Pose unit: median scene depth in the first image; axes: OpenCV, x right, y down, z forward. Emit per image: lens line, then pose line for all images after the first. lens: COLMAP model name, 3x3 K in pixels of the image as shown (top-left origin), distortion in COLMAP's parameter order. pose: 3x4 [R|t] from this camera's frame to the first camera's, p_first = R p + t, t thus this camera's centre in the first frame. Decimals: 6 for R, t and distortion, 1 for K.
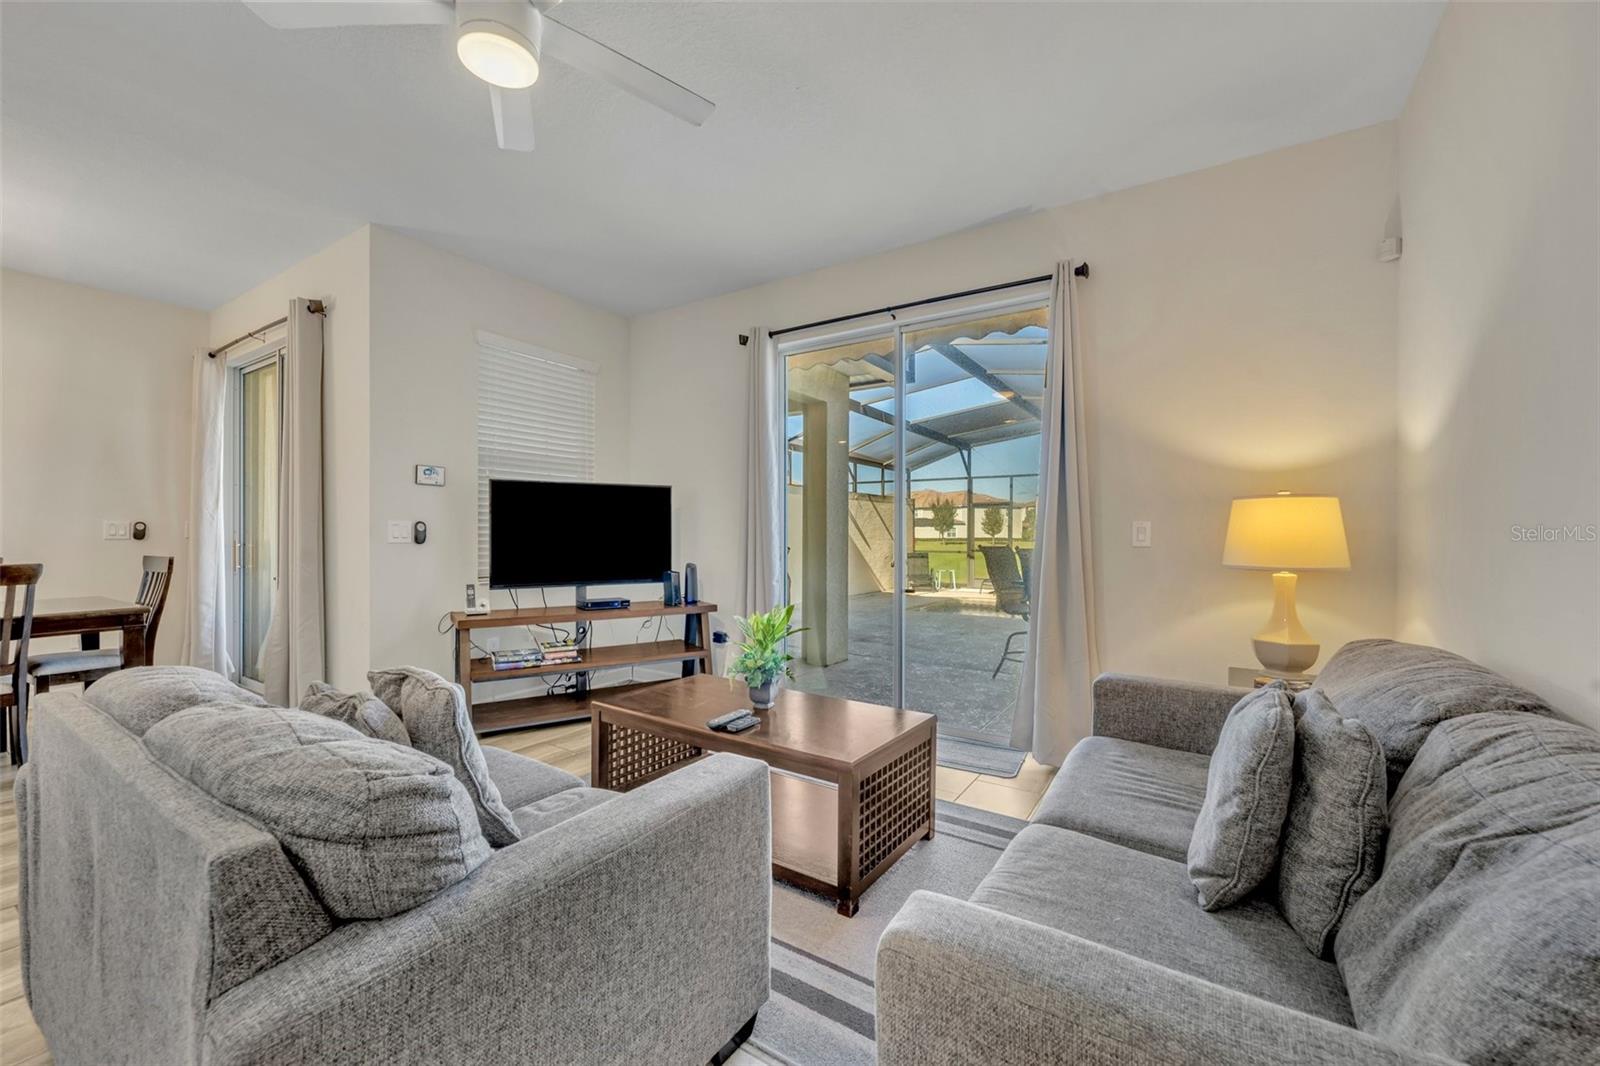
lens RADIAL K [[640.6, 0, 794.0], [0, 640.6, 532.2], [0, 0, 1]] dist [0.001823, 0.000261]
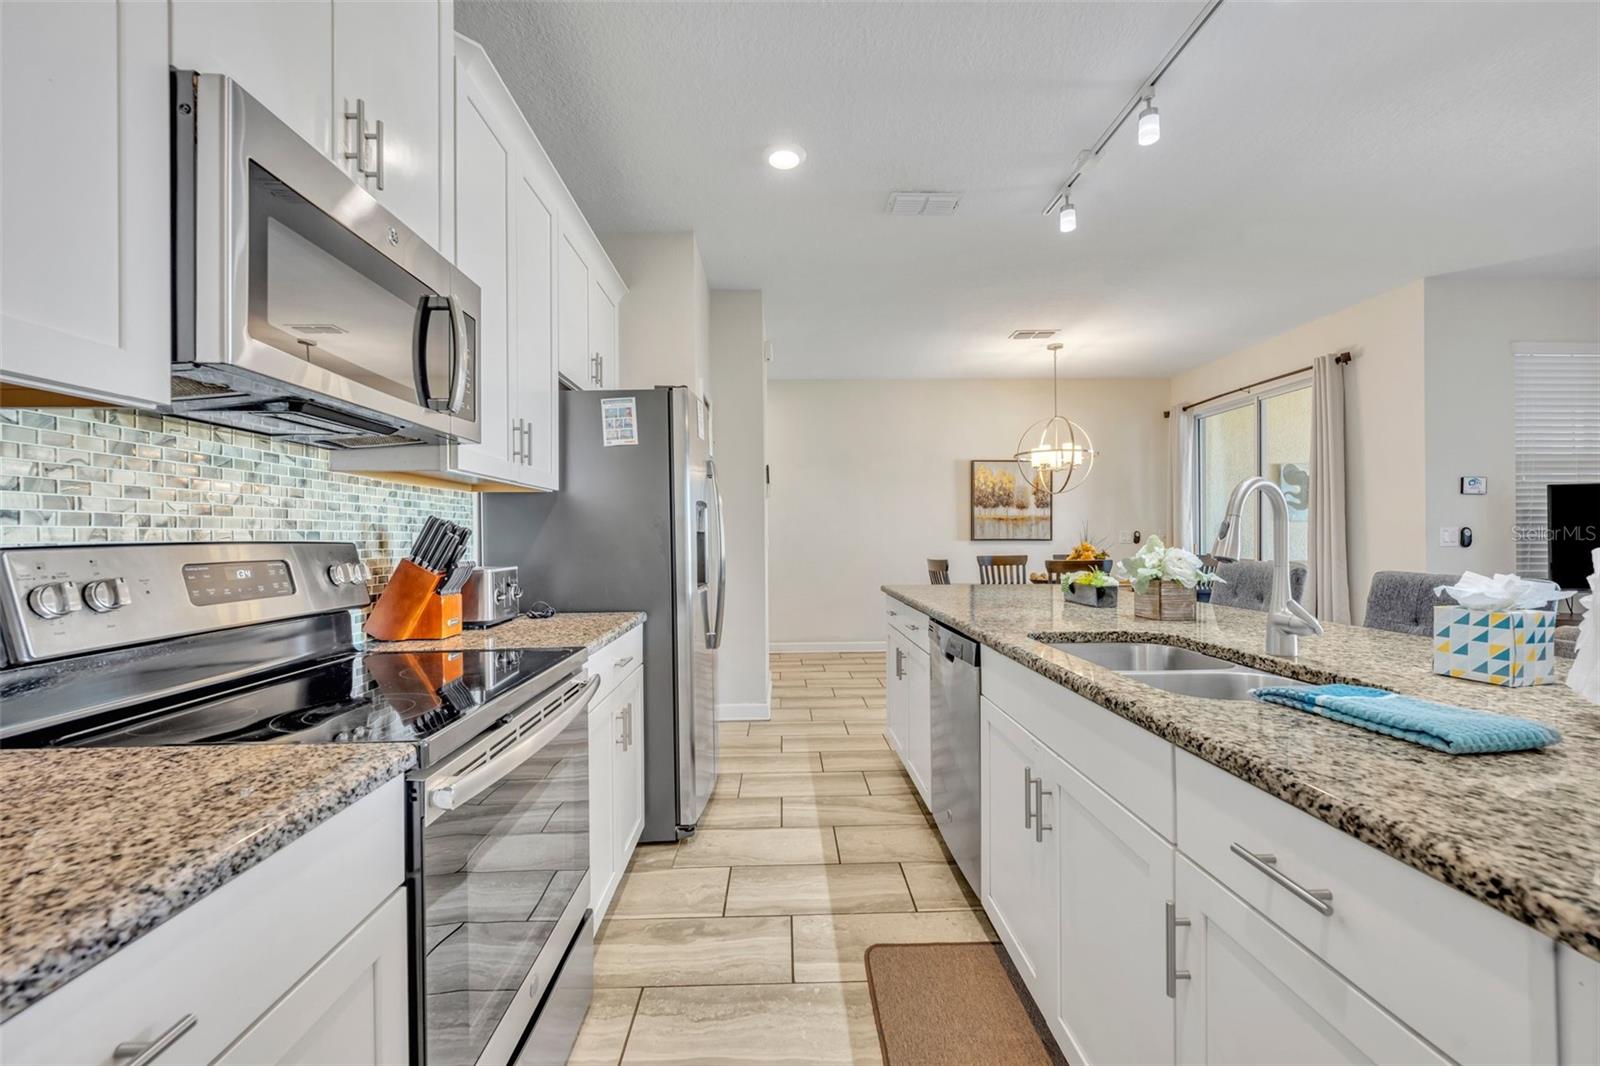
lens RADIAL K [[637.9, 0, 799.1], [0, 637.9, 537.2], [0, 0, 1]] dist [0.000101, -0.000055]
pose [[0.580188, -0.008242, -0.814441, -0.351421], [0.012099, 0.999926, -0.001501, -0.011792], [0.814393, -0.008983, 0.580245, -0.600121]]
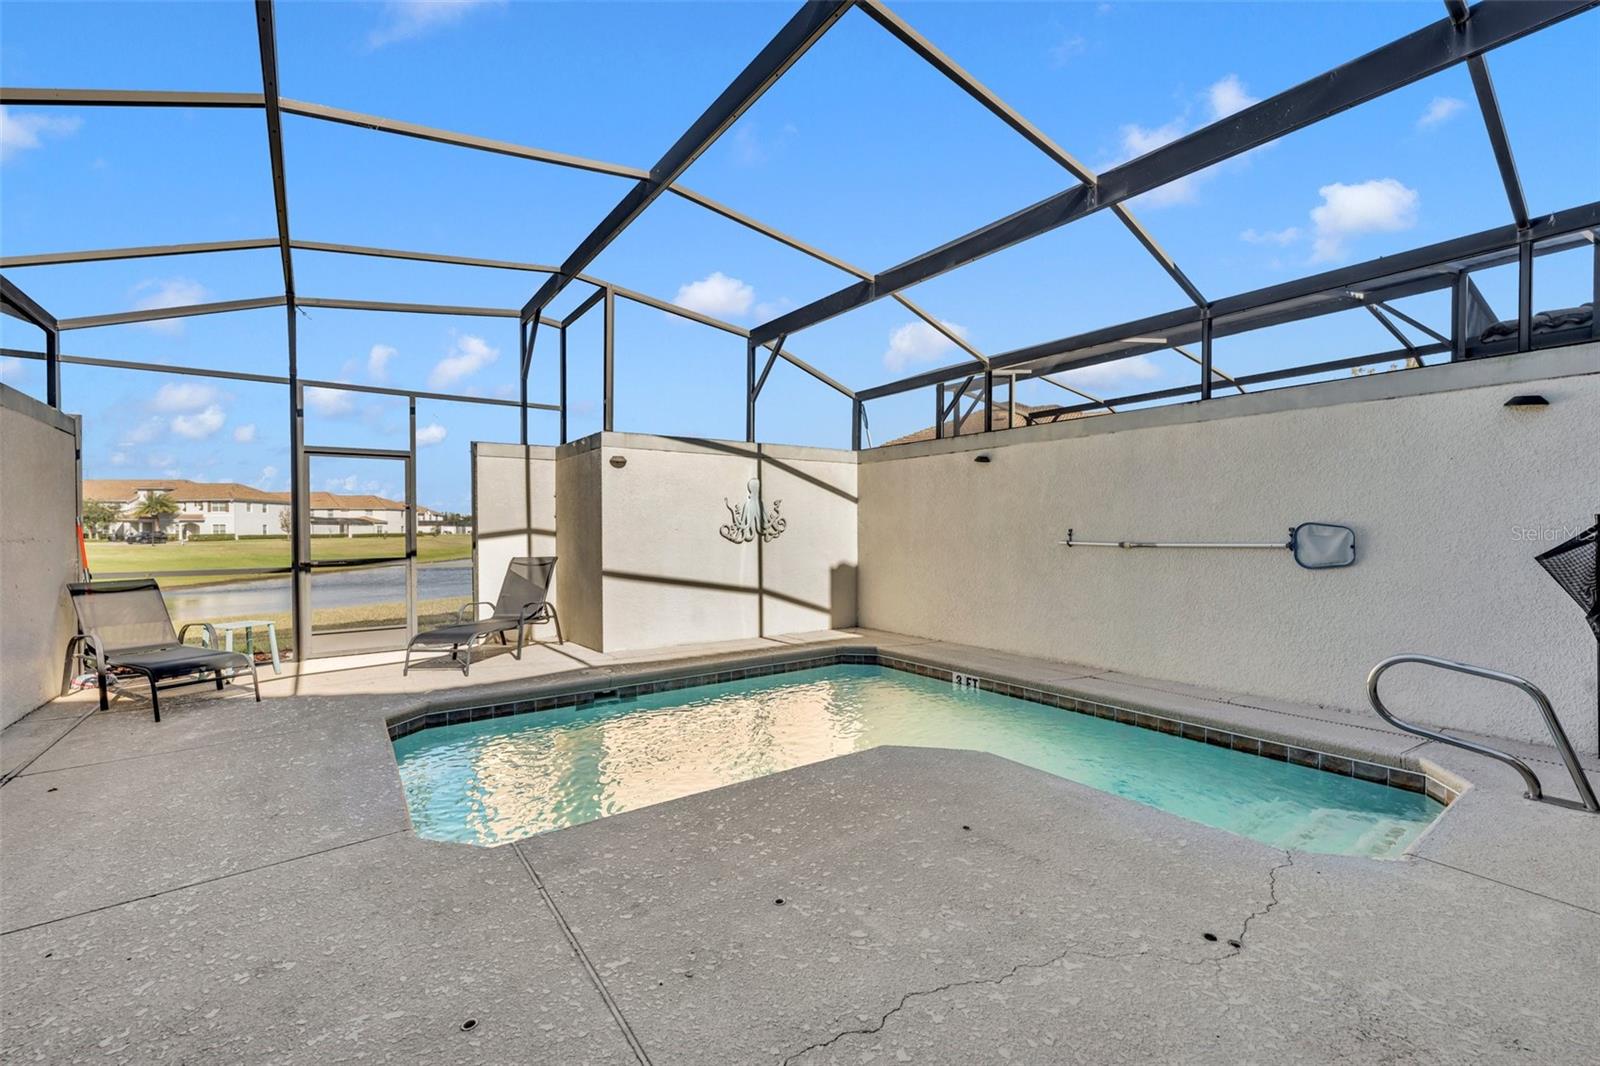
lens RADIAL K [[667.2, 0, 799.2], [0, 667.2, 529.8], [0, 0, 1]] dist [-0.001078, 0.000036]
pose [[0.346271, -0.004758, 0.938122, -0.025564], [0.003439, 0.999987, 0.003803, 0.027489], [-0.938128, 0.001910, 0.346283, 2.337015]]
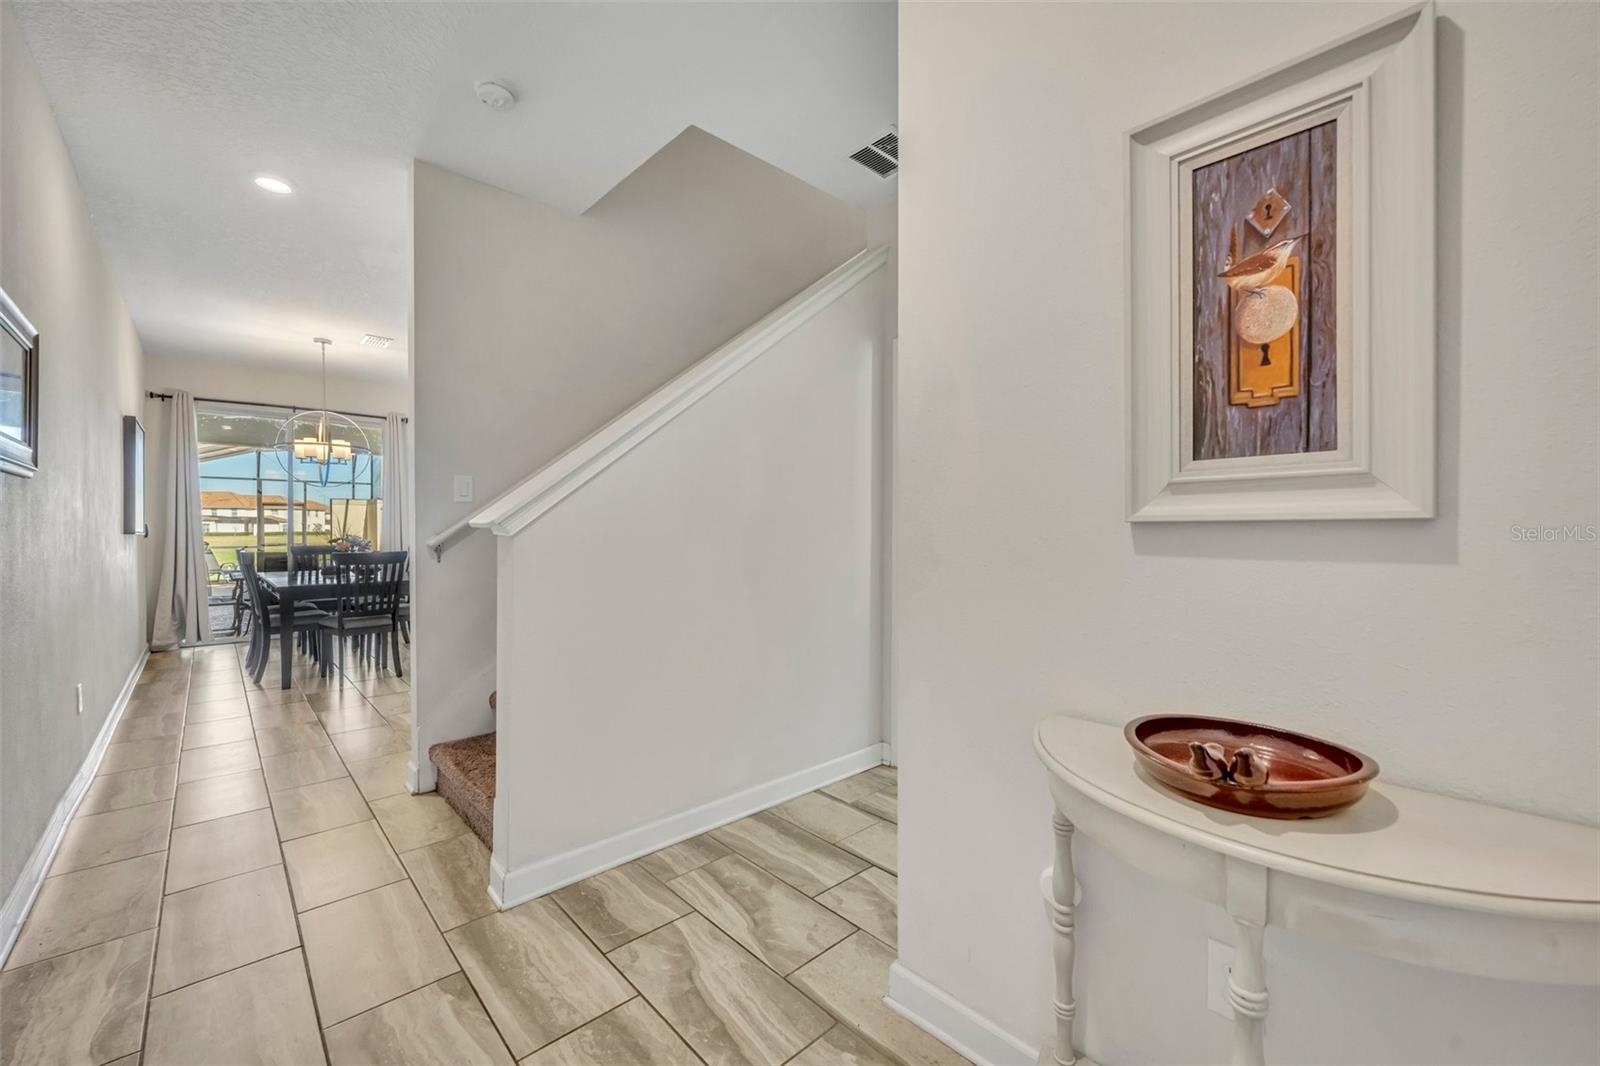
lens RADIAL K [[640.6, 0, 794.0], [0, 640.6, 532.2], [0, 0, 1]] dist [0.001823, 0.000261]
pose [[0.241259, -0.008631, 0.970422, -2.405741], [0.000119, 0.999961, 0.008864, -0.013948], [-0.970461, -0.002023, 0.241250, -0.686349]]
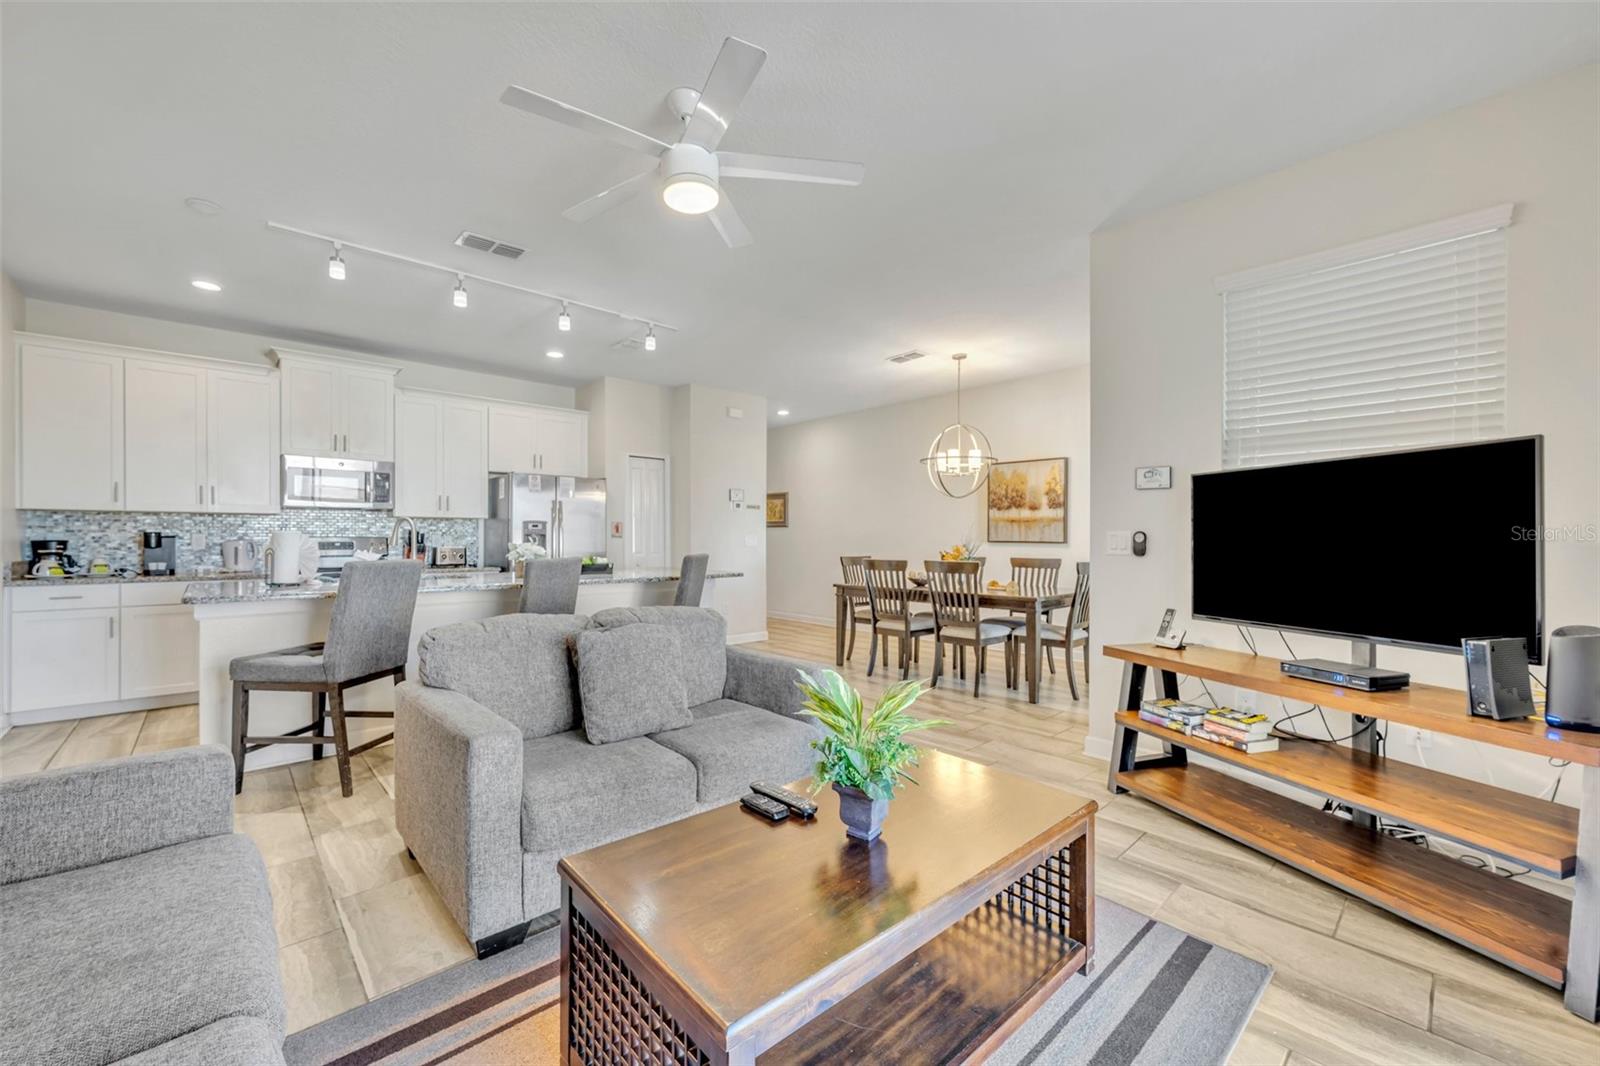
lens RADIAL K [[640.6, 0, 794.0], [0, 640.6, 532.2], [0, 0, 1]] dist [0.001823, 0.000261]
pose [[-0.241689, -0.012910, -0.970268, 0.392879], [-0.000693, 0.999914, -0.013132, -0.003517], [0.970353, -0.002502, -0.241678, 0.749842]]
